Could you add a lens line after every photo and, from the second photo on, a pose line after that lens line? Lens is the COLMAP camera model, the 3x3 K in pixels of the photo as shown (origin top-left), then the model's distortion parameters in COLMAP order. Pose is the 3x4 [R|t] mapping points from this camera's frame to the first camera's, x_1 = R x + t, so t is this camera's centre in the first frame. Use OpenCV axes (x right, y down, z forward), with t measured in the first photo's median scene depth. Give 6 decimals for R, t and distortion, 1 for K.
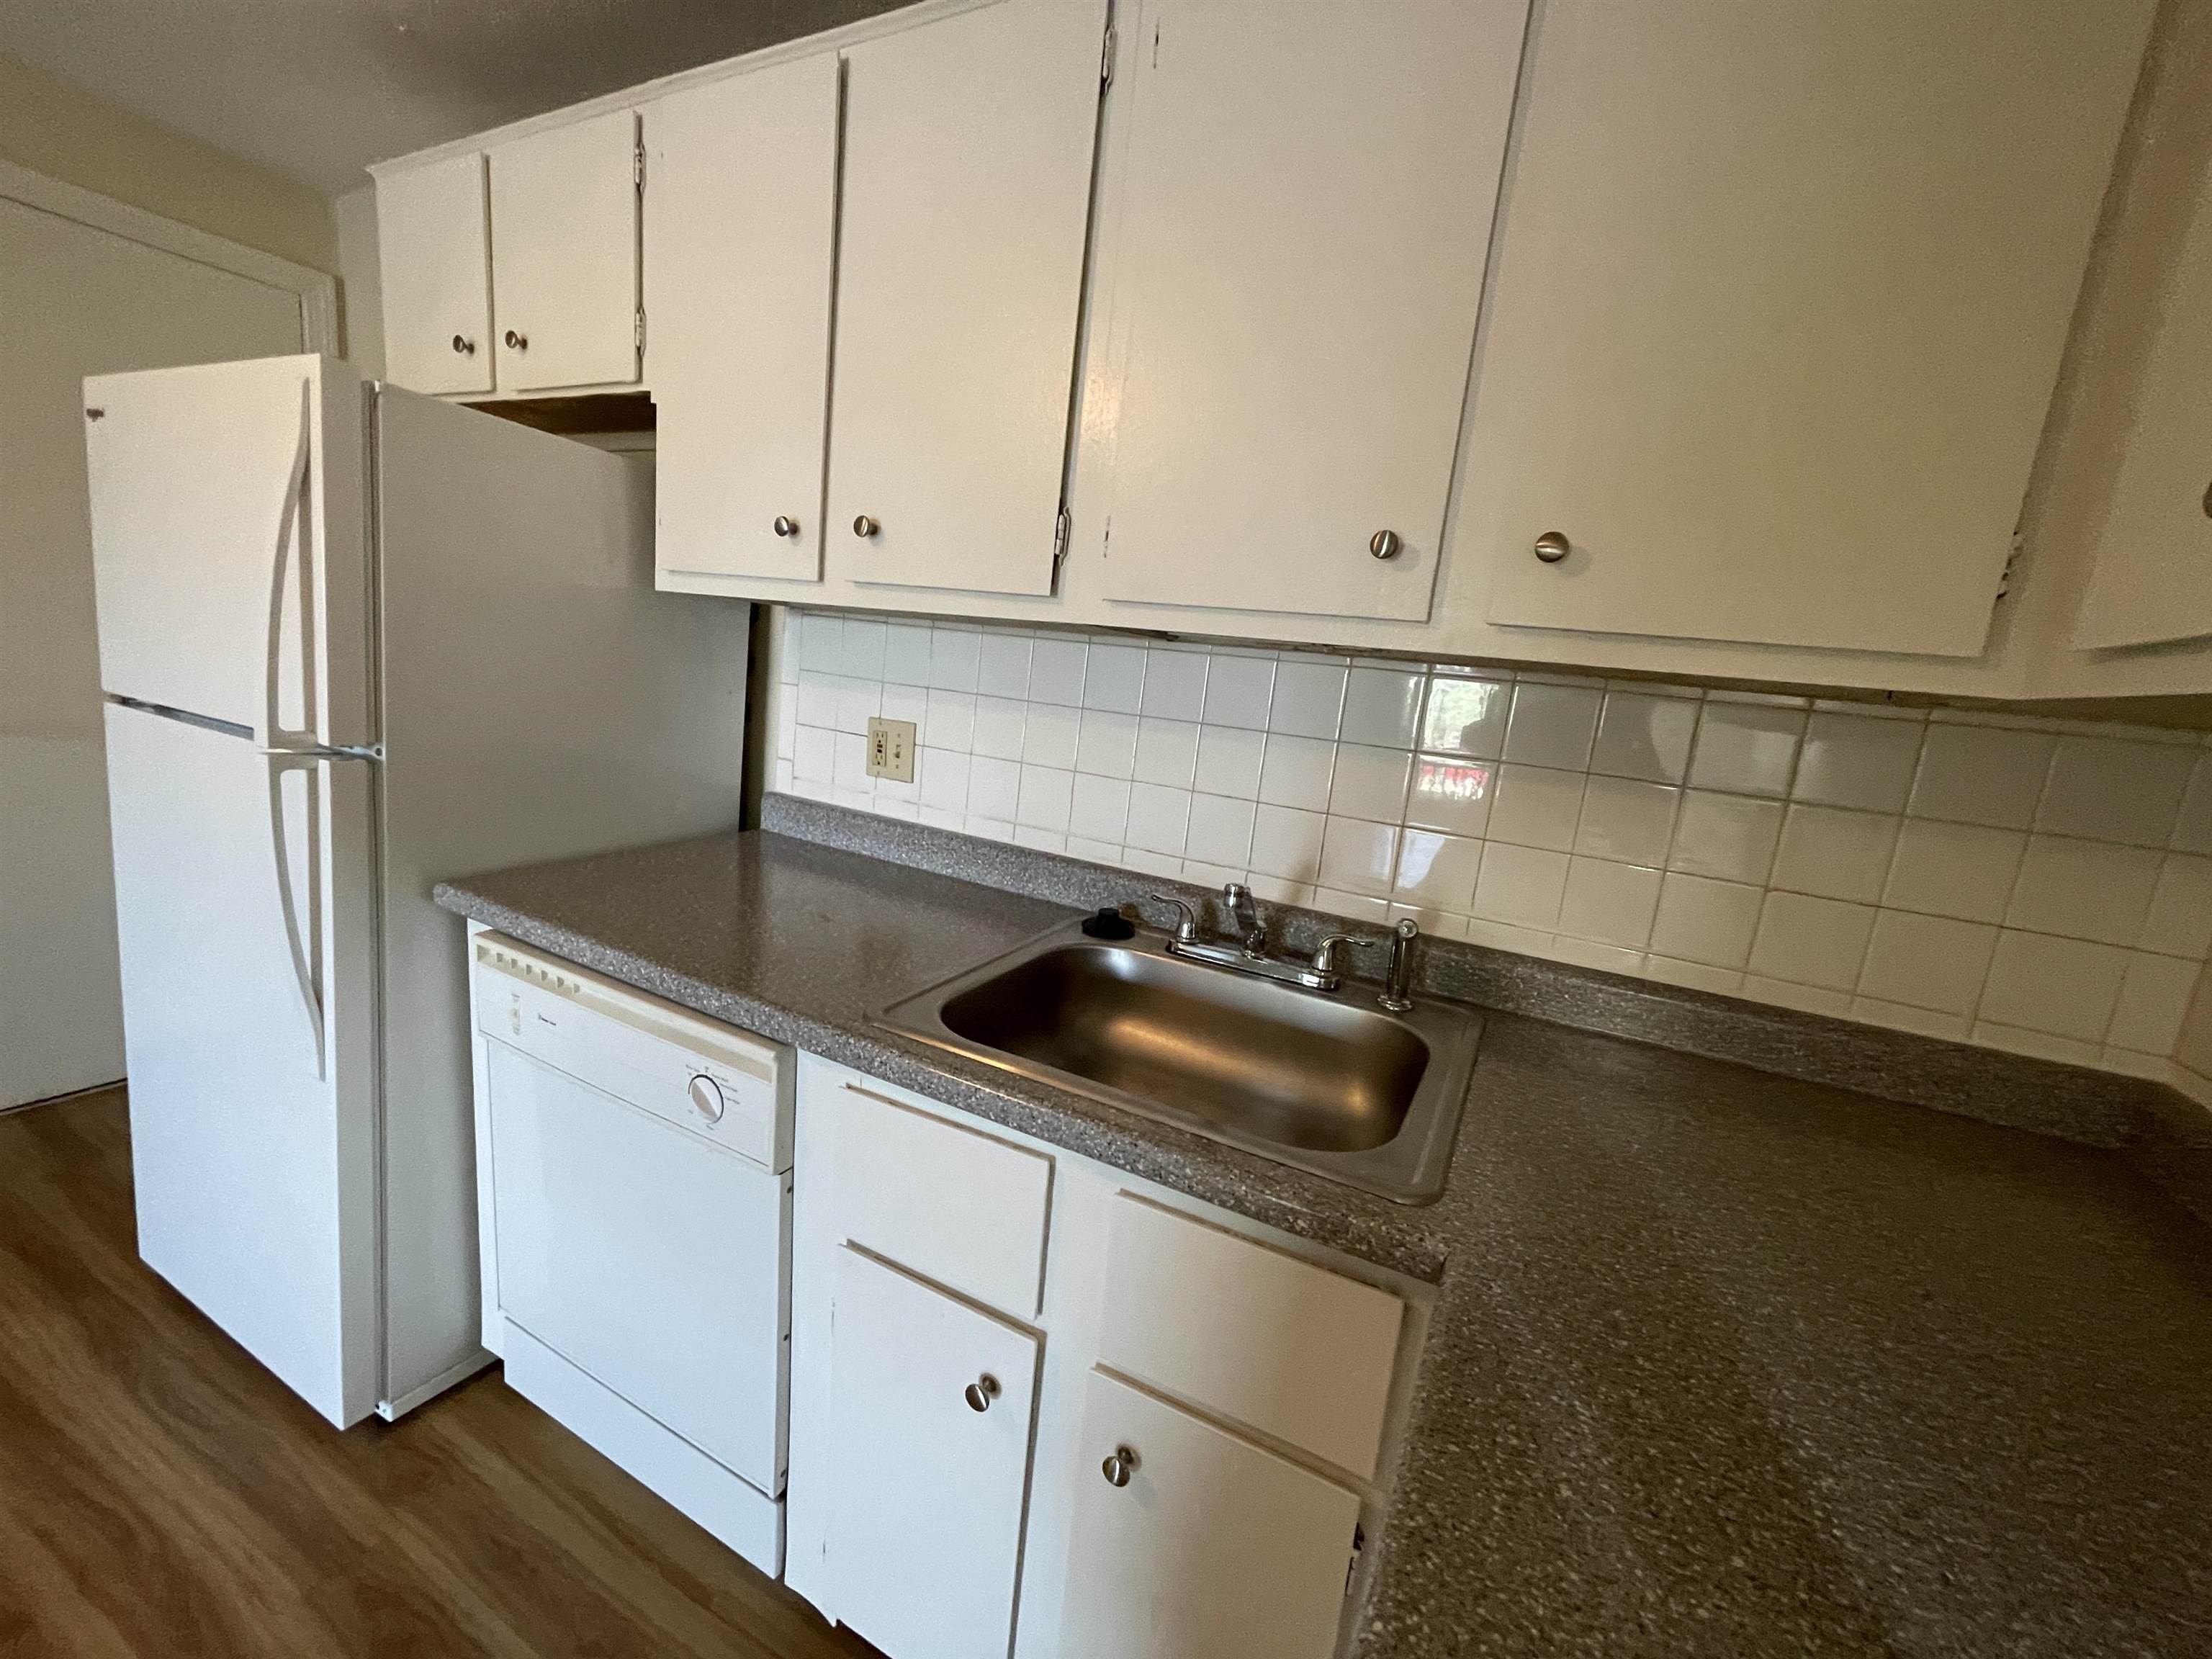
lens RADIAL K [[899.4, 0, 1109.1], [0, 899.4, 831.7], [0, 0, 1]] dist [0.002934, 0.000043]
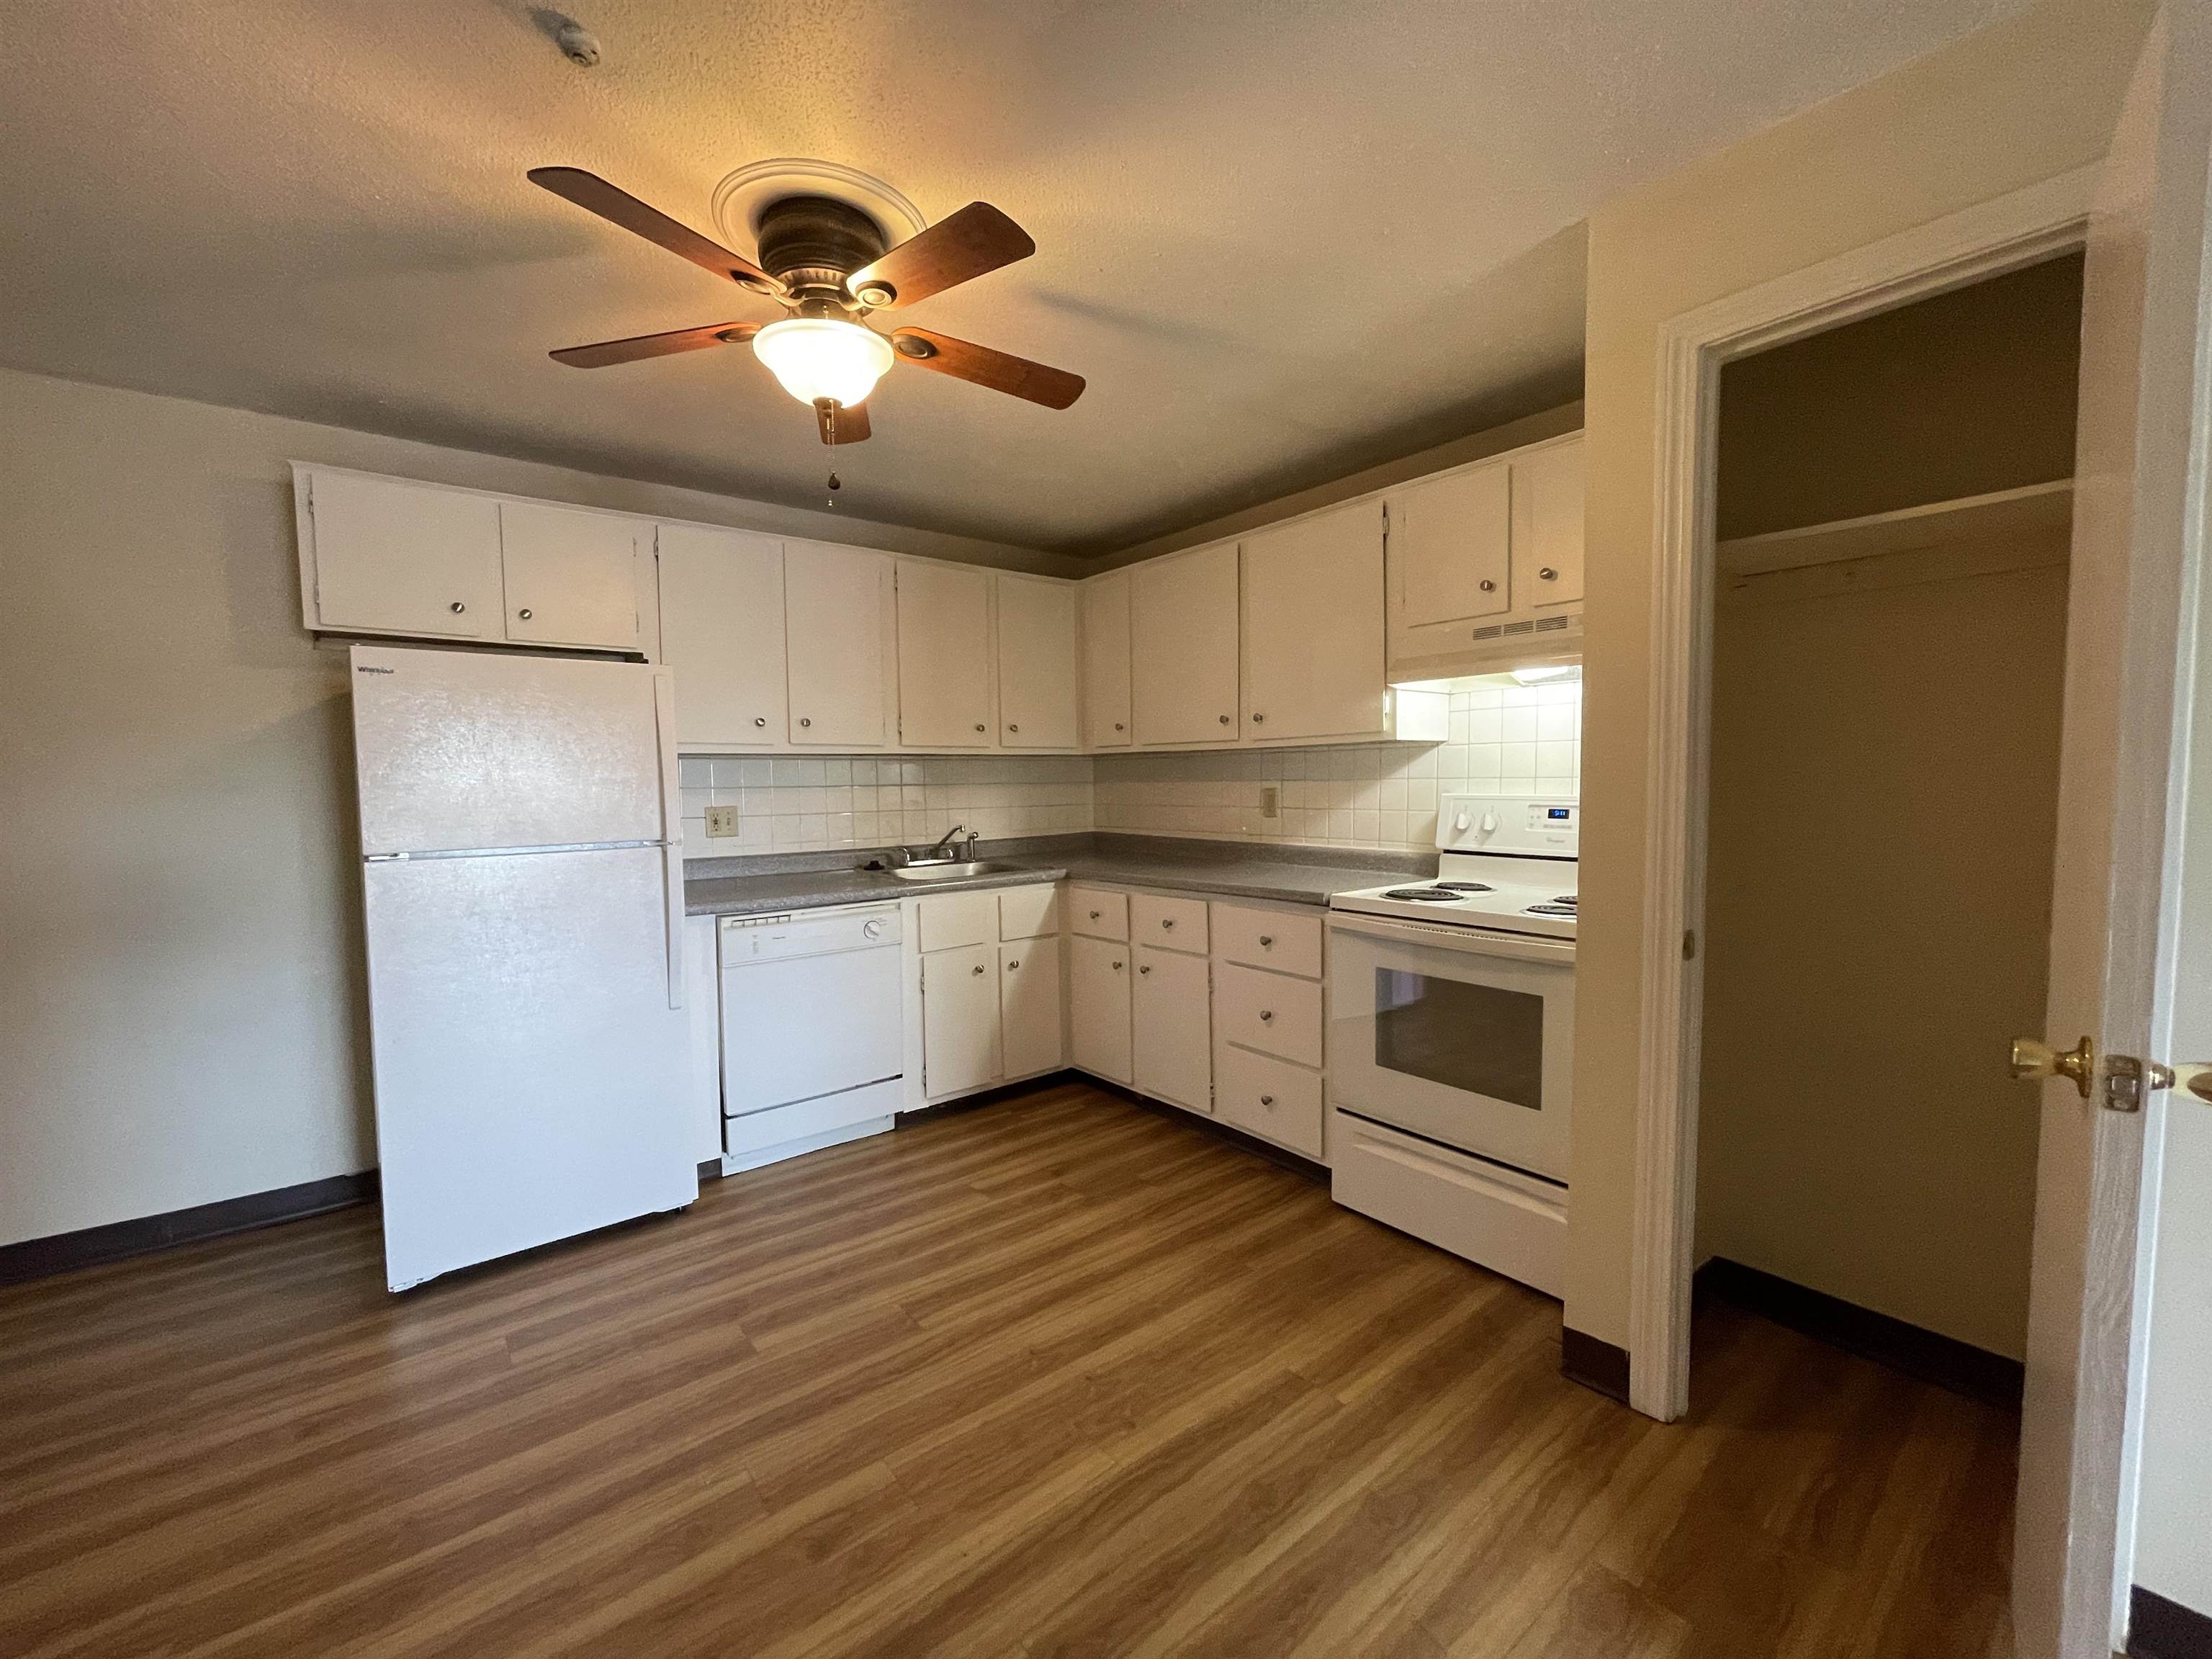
lens RADIAL K [[899.4, 0, 1099.2], [0, 899.4, 829.0], [0, 0, 1]] dist [0.002934, 0.000043]
pose [[0.404501, -0.158555, 0.900688, -2.099095], [0.221696, 0.972481, 0.071629, -0.042814], [-0.887260, 0.170705, 0.428520, -0.707375]]
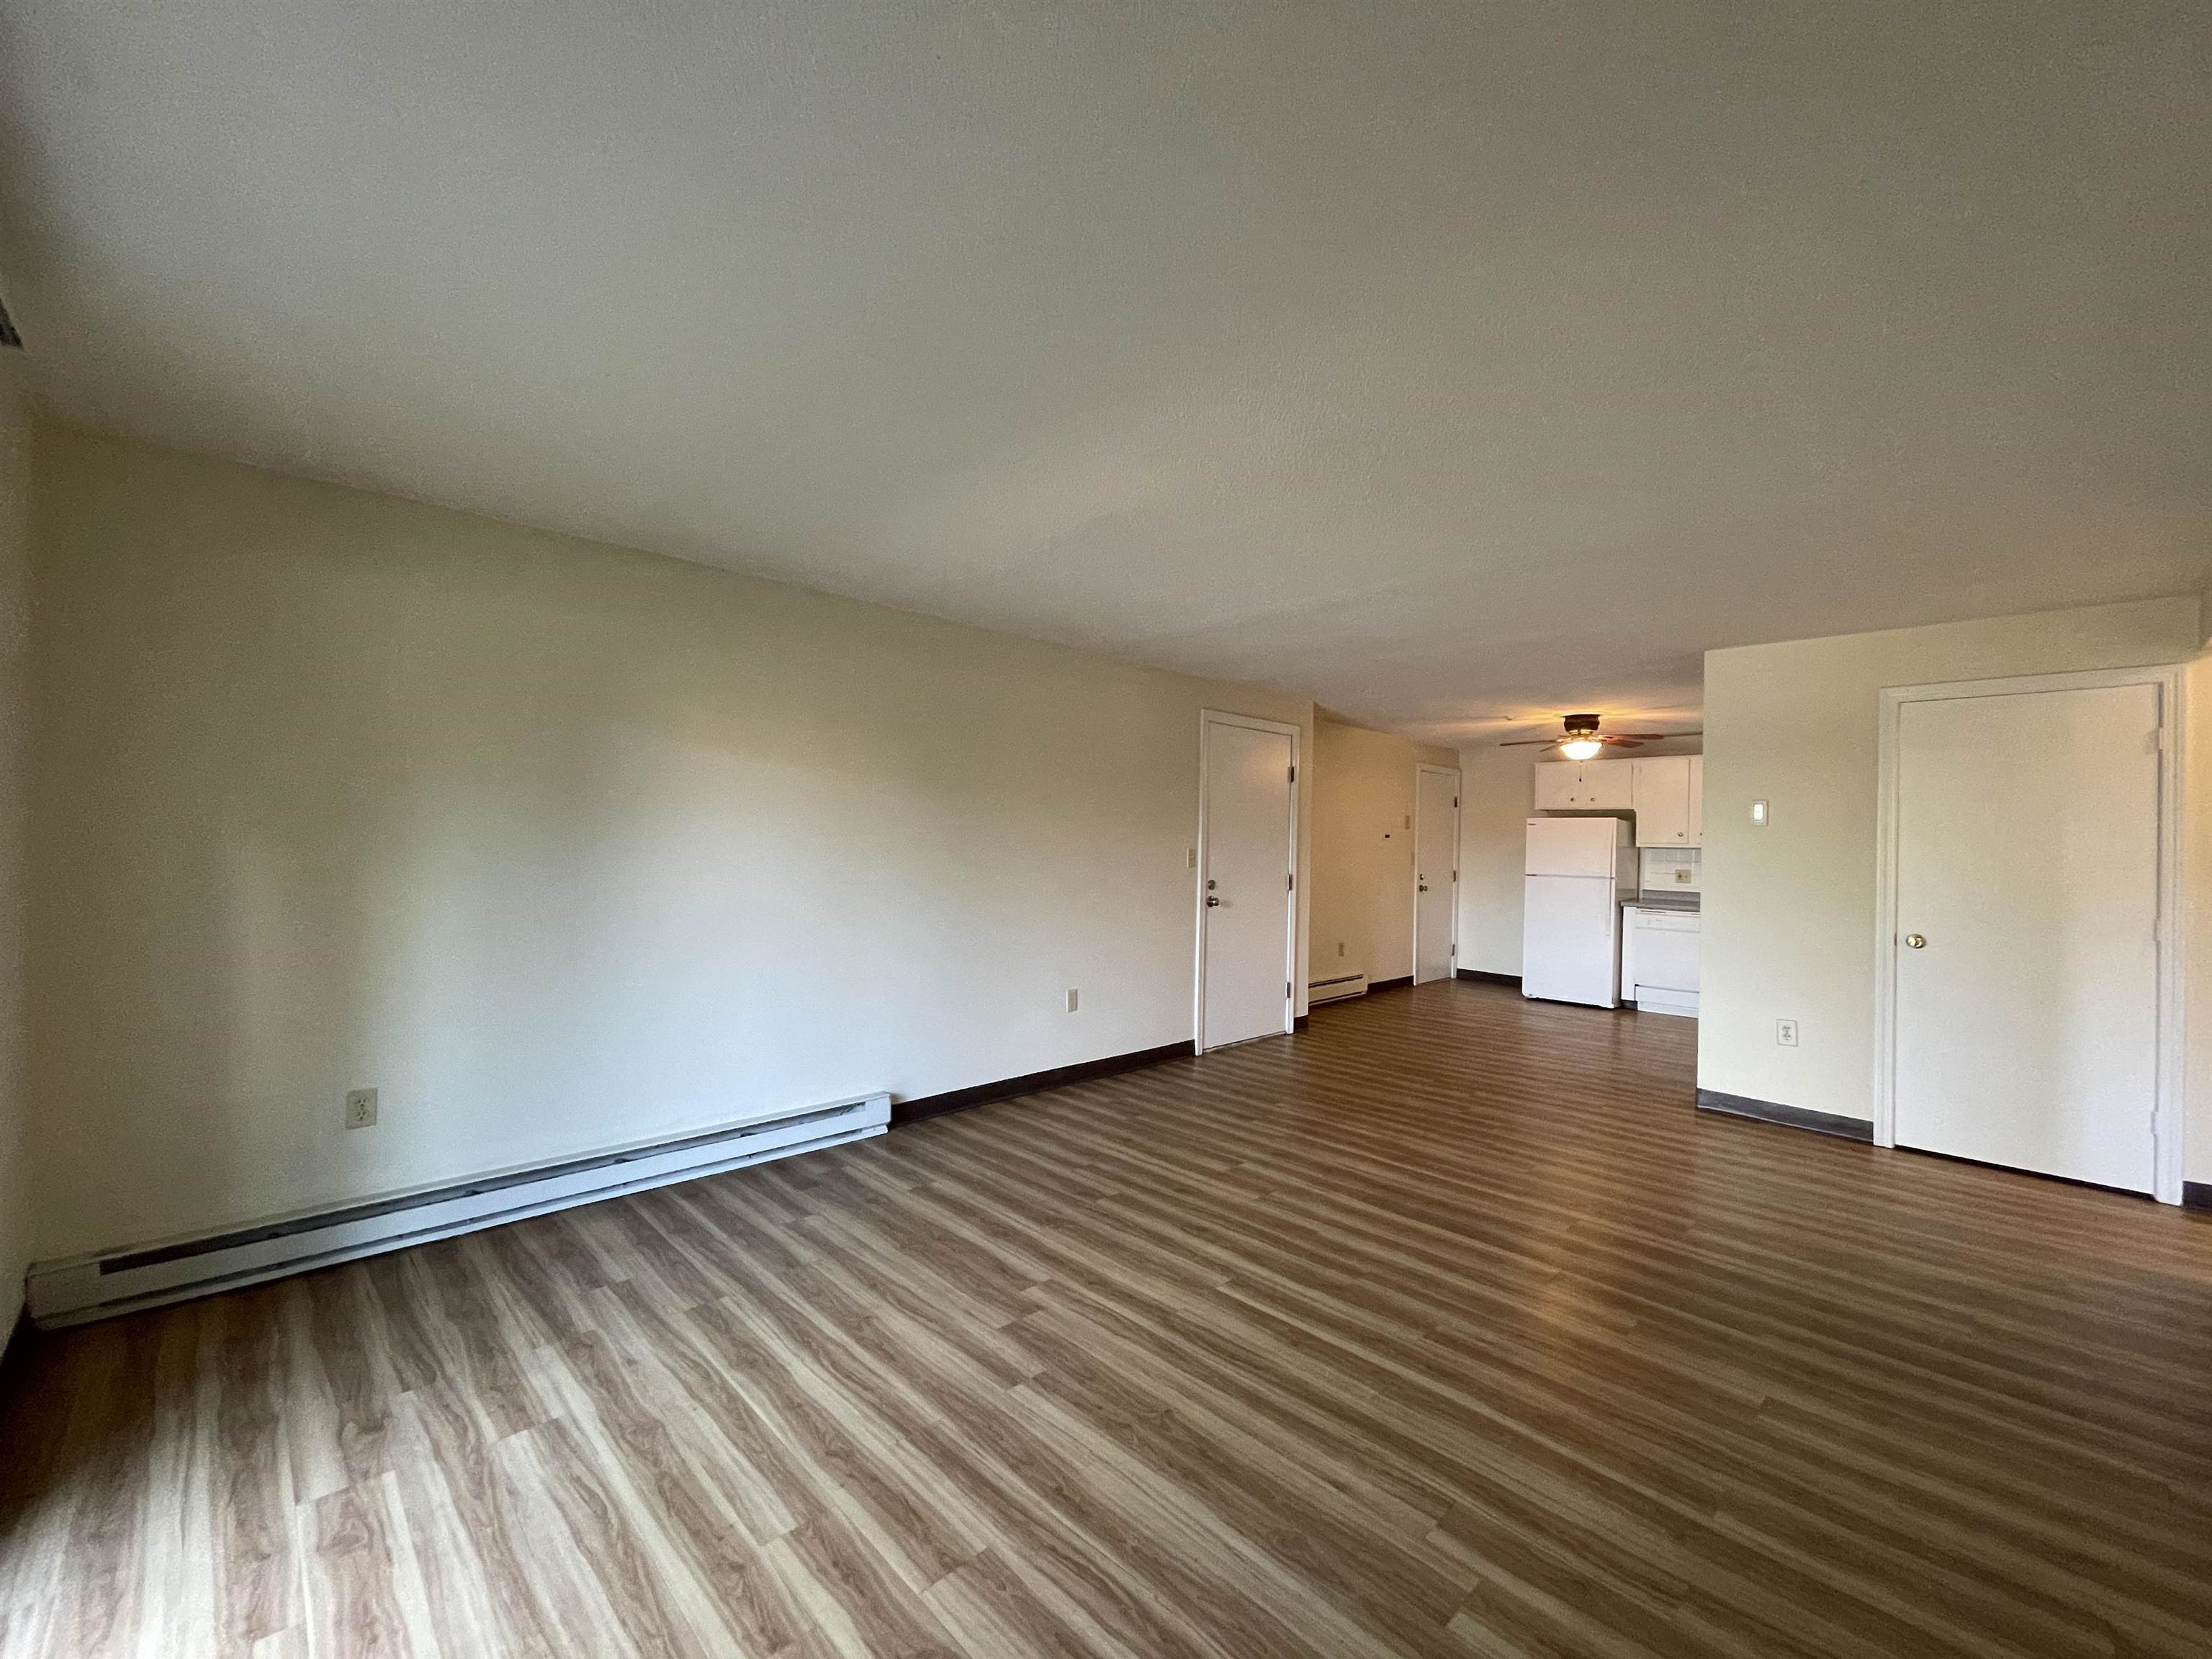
lens RADIAL K [[899.4, 0, 1116.9], [0, 899.4, 819.1], [0, 0, 1]] dist [0.002934, 0.000043]
pose [[0.948045, -0.088303, -0.305635, -1.924334], [0.023325, 0.977415, -0.210040, 0.644754], [0.317280, 0.191998, 0.928693, -5.246865]]
